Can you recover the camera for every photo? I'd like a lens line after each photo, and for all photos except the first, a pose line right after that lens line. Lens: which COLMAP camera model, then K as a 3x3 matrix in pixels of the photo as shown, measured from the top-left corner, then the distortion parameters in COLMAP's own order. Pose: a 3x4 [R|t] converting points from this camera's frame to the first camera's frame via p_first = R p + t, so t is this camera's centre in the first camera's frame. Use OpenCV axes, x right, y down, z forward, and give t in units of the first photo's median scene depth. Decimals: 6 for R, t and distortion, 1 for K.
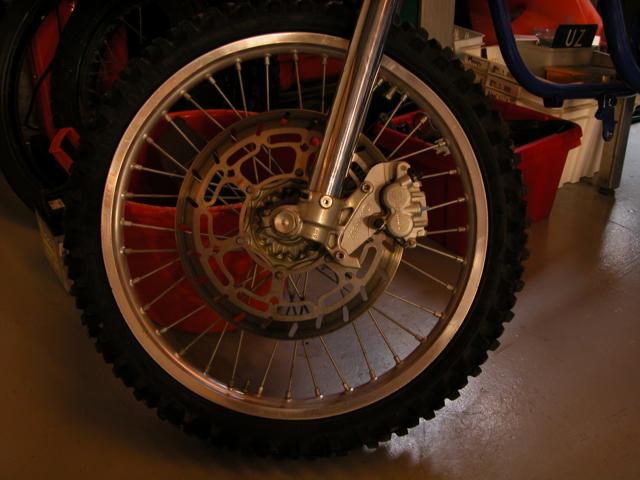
lens RADIAL K [[659.2, 0, 320.0], [0, 659.2, 240.0], [0, 0, 1]] dist [-0.209165, 0.209075]
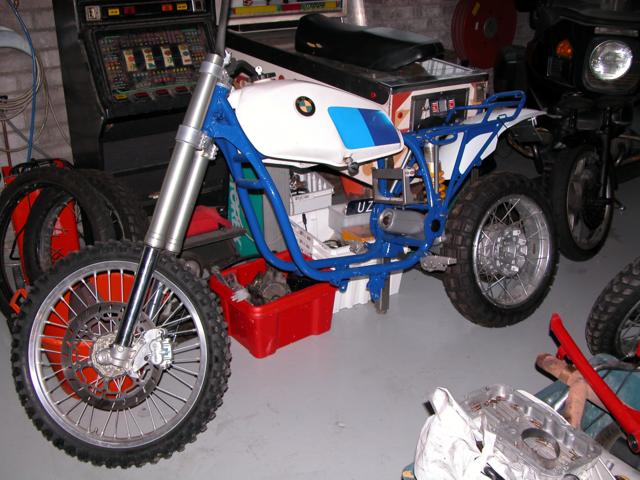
lens RADIAL K [[659.2, 0, 320.0], [0, 659.2, 240.0], [0, 0, 1]] dist [-0.209165, 0.209075]
pose [[0.999729, 0.009256, -0.021348, 0.636219], [-0.010890, 0.996915, -0.077727, -0.231123], [0.020562, 0.077938, 0.996746, -1.039824]]
